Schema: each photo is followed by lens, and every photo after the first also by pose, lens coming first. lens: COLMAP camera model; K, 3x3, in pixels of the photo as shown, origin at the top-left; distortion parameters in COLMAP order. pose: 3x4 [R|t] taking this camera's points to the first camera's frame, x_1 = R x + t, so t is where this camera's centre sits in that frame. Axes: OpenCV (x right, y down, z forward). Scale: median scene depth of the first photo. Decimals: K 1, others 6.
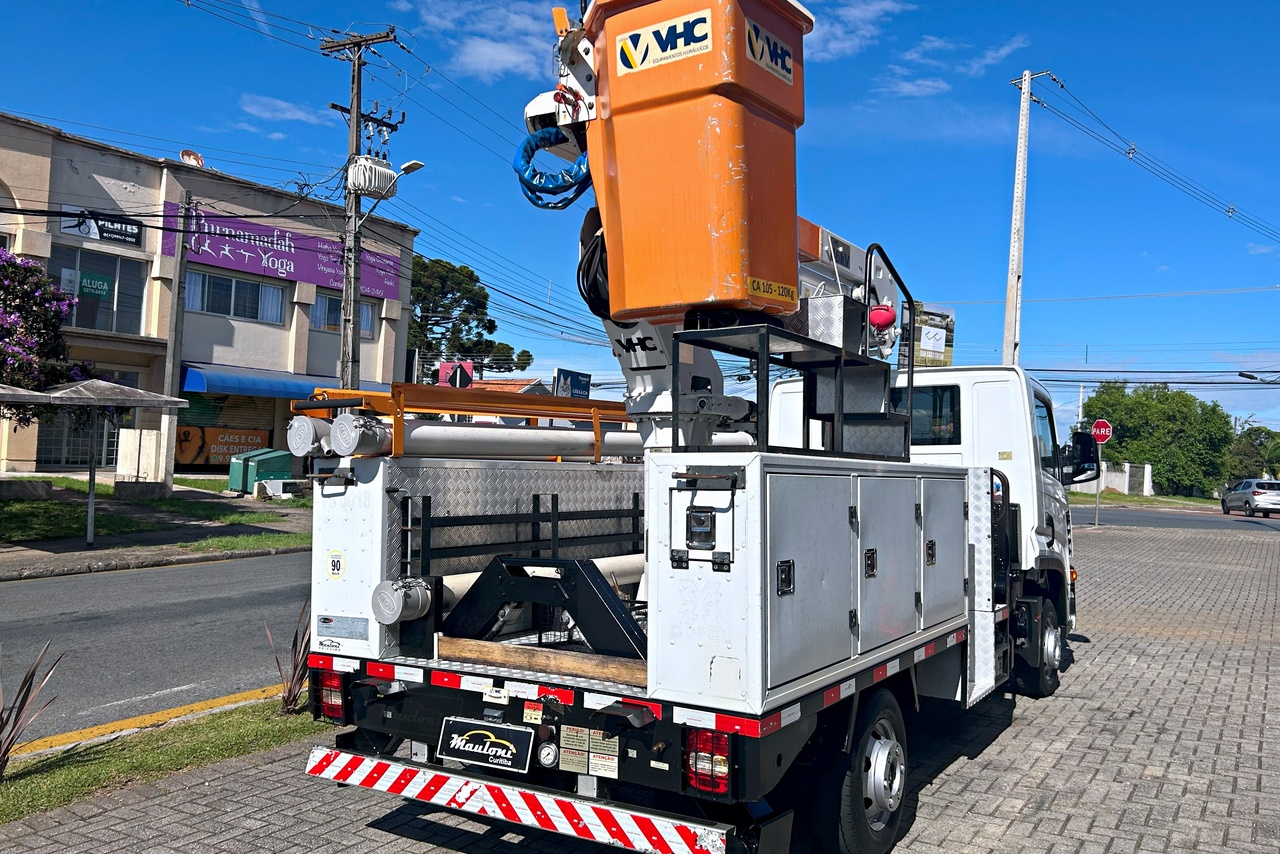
lens RADIAL K [[976.1, 0, 639.5], [0, 976.1, 403.9], [0, 0, 1]] dist [0.060585, -0.073609]
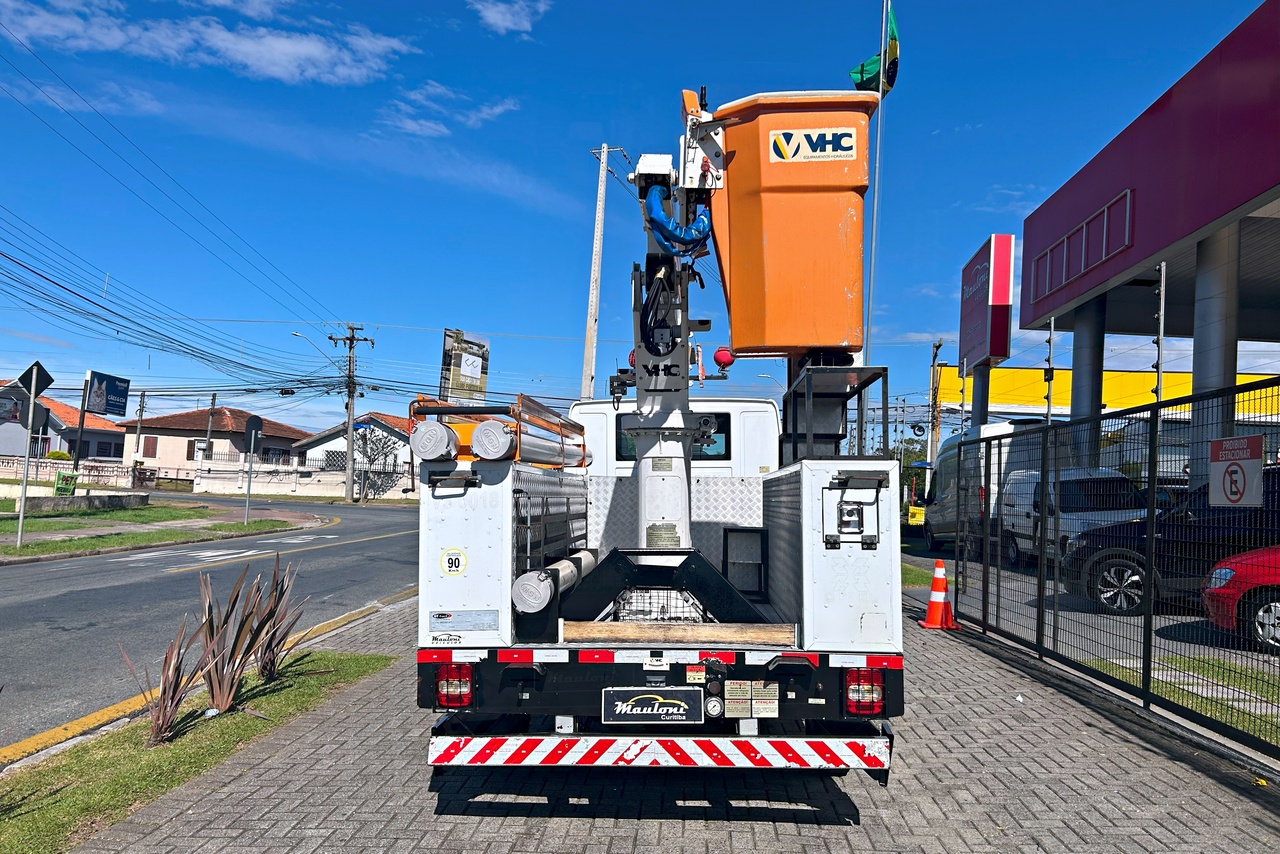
lens RADIAL K [[931.9, 0, 641.6], [0, 931.9, 413.0], [0, 0, 1]] dist [0.064697, -0.000258]
pose [[0.872965, 0.041653, 0.486001, -0.742151], [-0.036032, 0.999132, -0.020910, 0.020153], [-0.486450, 0.000742, 0.873708, 0.026098]]
